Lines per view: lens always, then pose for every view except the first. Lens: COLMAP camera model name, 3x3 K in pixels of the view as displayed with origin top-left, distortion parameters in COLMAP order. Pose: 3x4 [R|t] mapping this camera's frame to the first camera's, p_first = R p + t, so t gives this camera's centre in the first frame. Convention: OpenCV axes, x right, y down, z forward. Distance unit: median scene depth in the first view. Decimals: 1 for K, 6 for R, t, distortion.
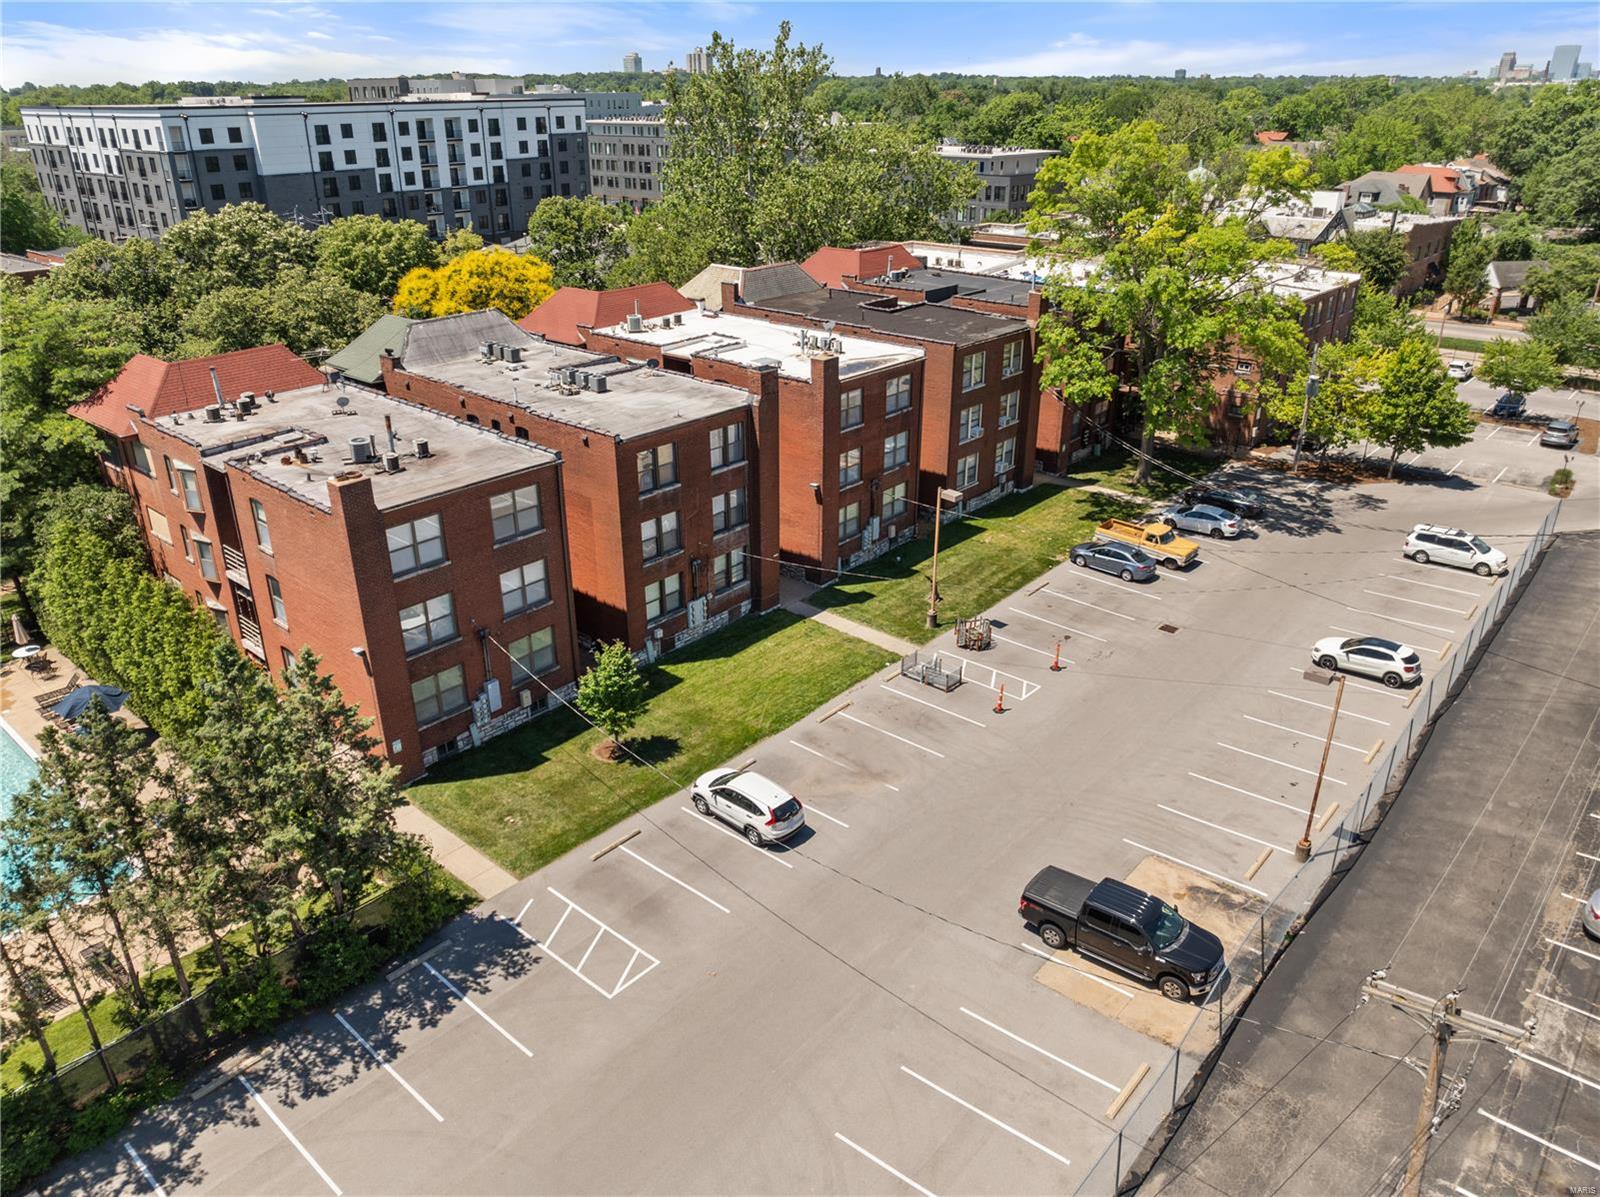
lens RADIAL K [[1116.2, 0, 800.0], [0, 1116.2, 598.5], [0, 0, 1]] dist [-0.027767, -0.000718]
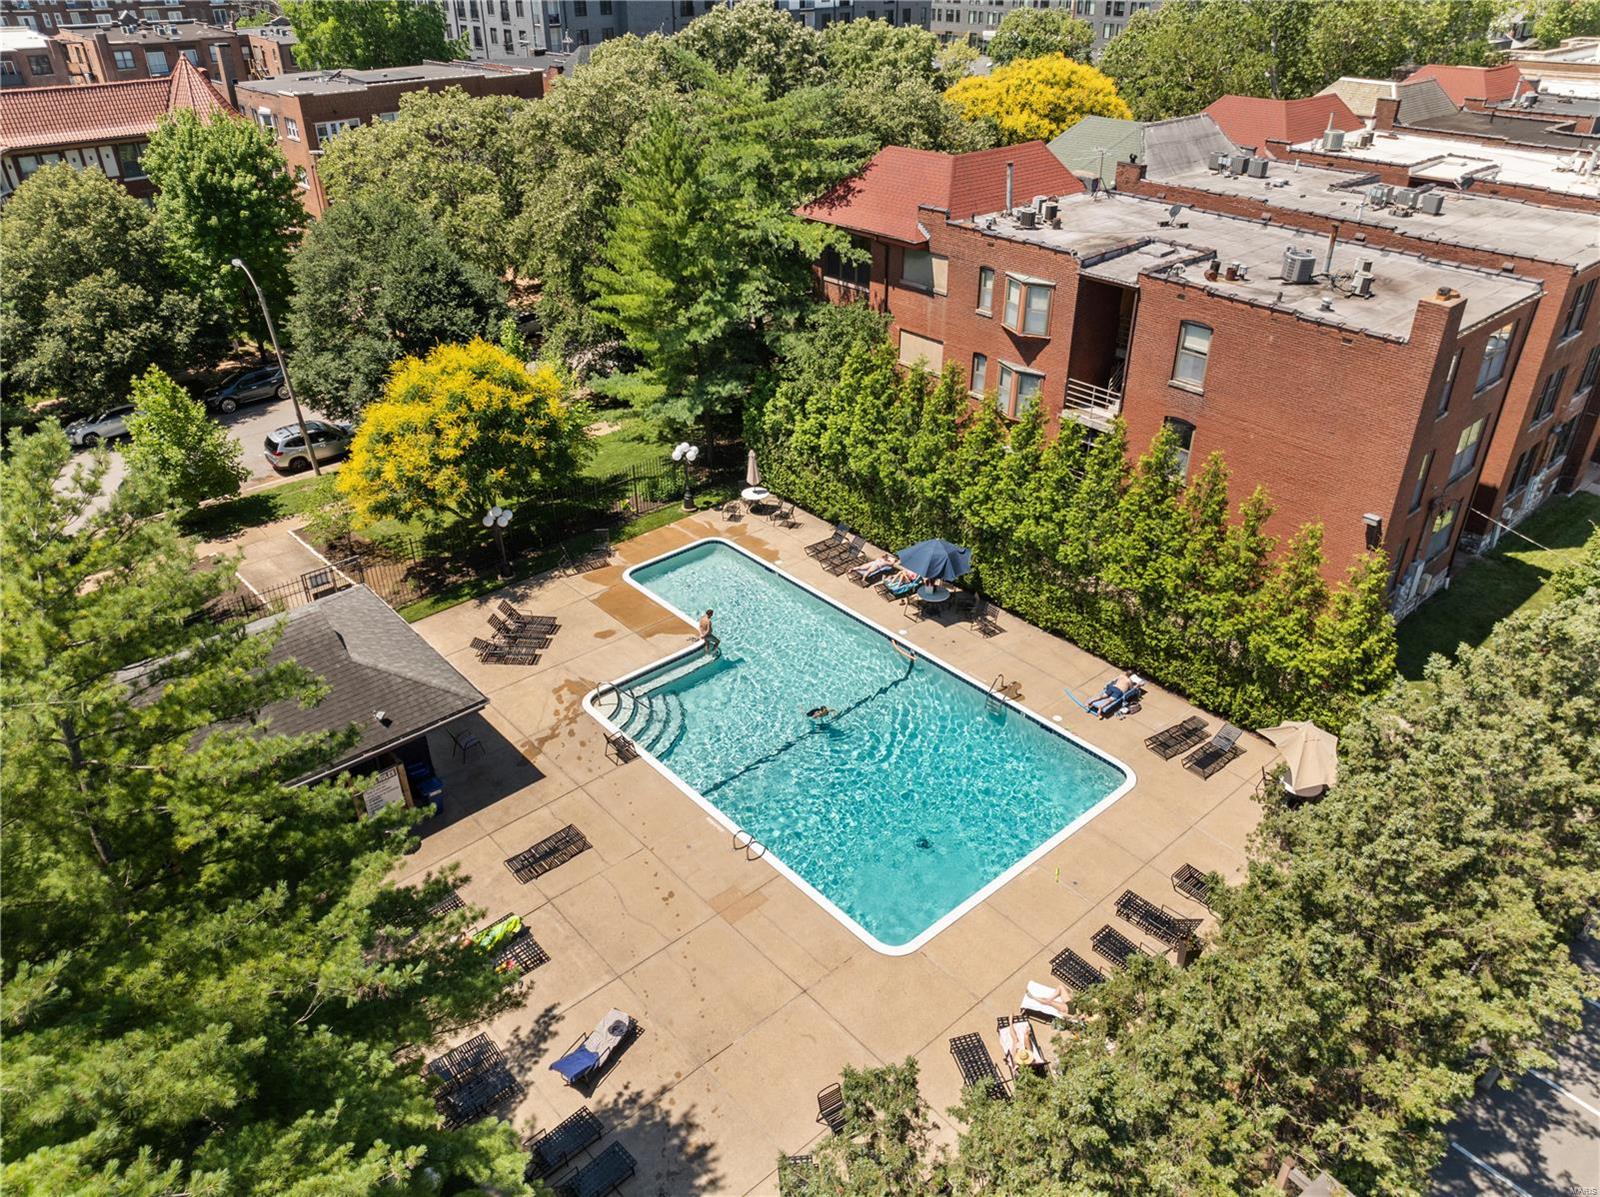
lens RADIAL K [[1116.2, 0, 800.0], [0, 1116.2, 598.5], [0, 0, 1]] dist [-0.027767, -0.000718]
pose [[0.990492, 0.067715, -0.119747, -0.514562], [-0.053700, 0.991724, 0.116621, 0.024085], [0.126653, -0.109082, 0.985931, 0.112760]]
